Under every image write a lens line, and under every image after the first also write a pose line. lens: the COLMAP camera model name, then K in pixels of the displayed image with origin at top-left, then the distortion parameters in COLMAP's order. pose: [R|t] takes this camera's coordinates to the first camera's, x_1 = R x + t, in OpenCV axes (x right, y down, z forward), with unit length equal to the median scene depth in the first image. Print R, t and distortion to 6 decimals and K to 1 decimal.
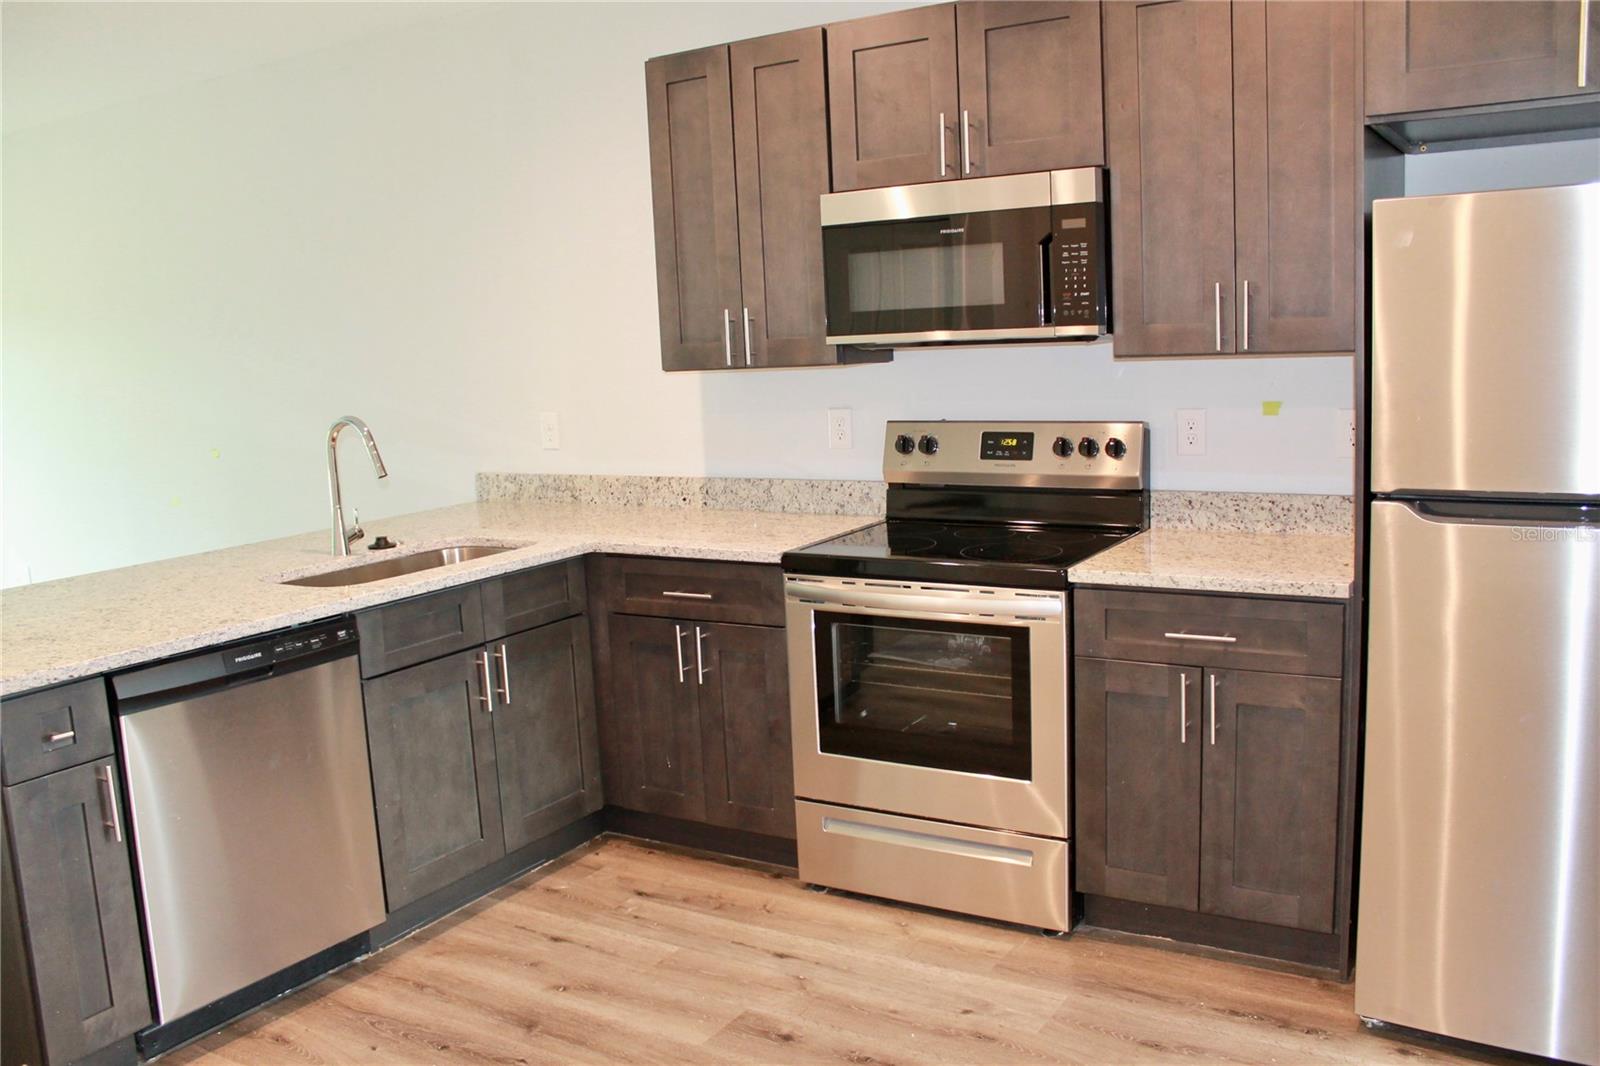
lens RADIAL K [[1343.3, 0, 796.3], [0, 1343.3, 534.7], [0, 0, 1]] dist [-0.098530, 0.013893]
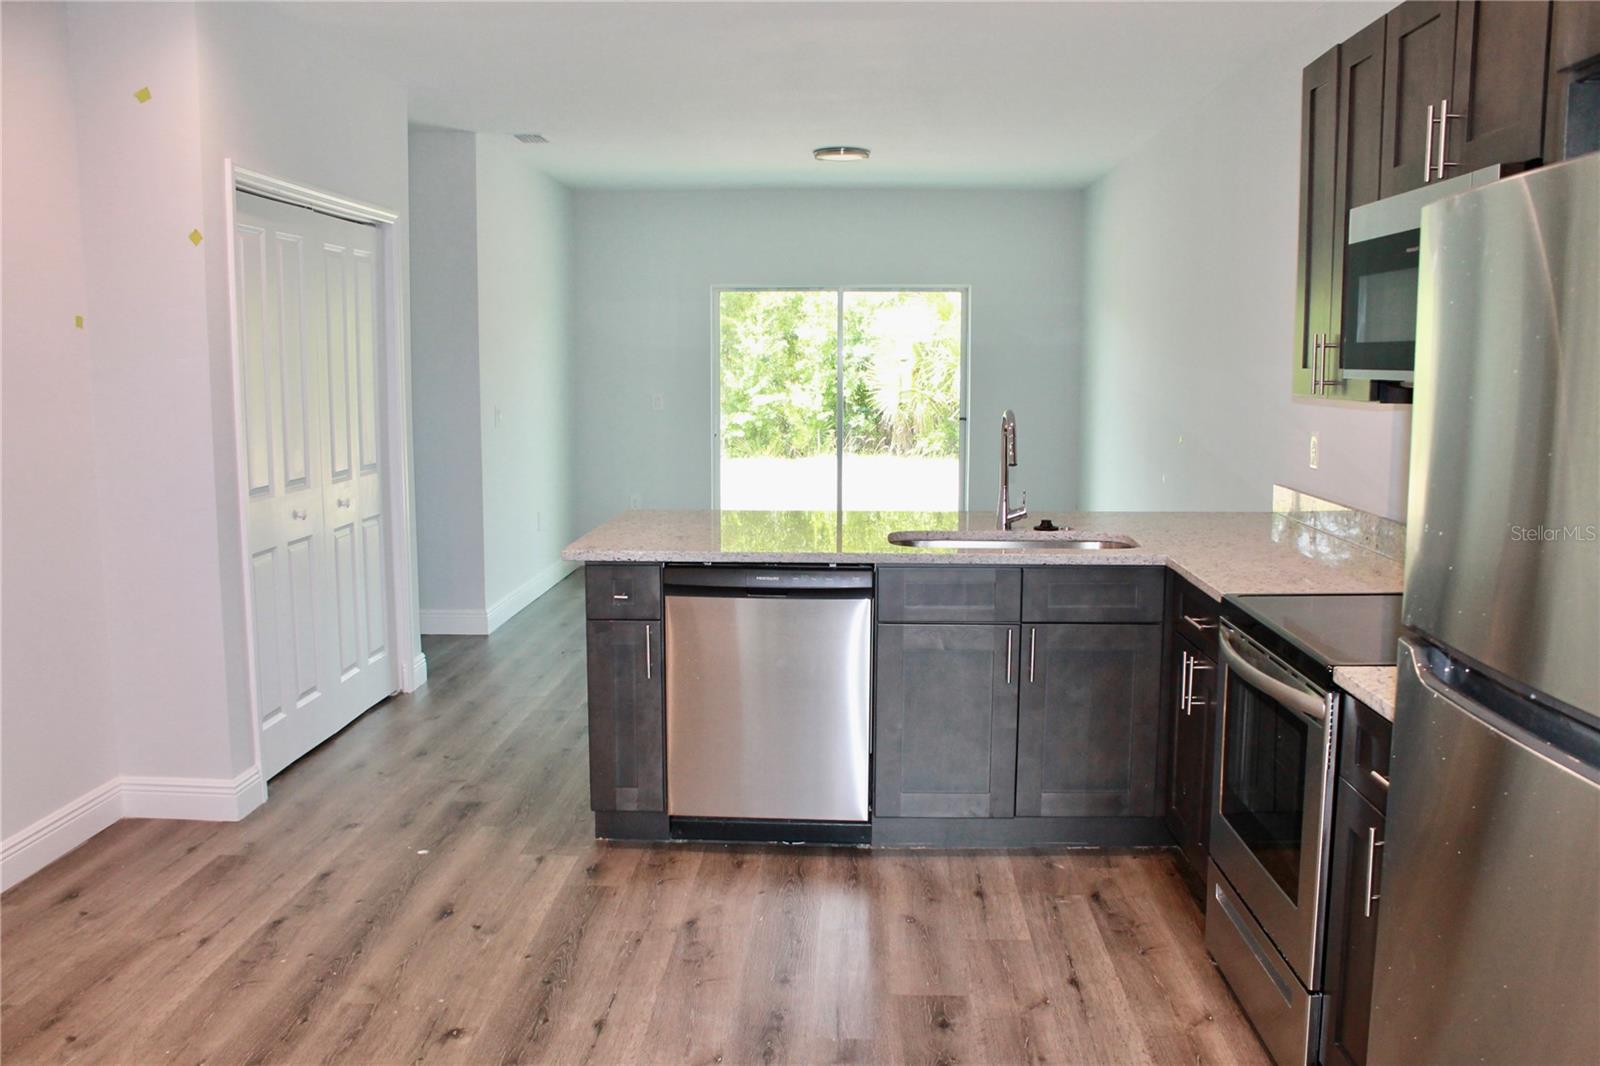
lens RADIAL K [[1343.3, 0, 796.3], [0, 1343.3, 532.7], [0, 0, 1]] dist [-0.098530, 0.013893]
pose [[0.513176, 0.160225, -0.843196, 0.608458], [-0.154941, 0.983574, 0.092601, -0.068110], [0.844182, 0.083125, 0.529572, 0.249662]]
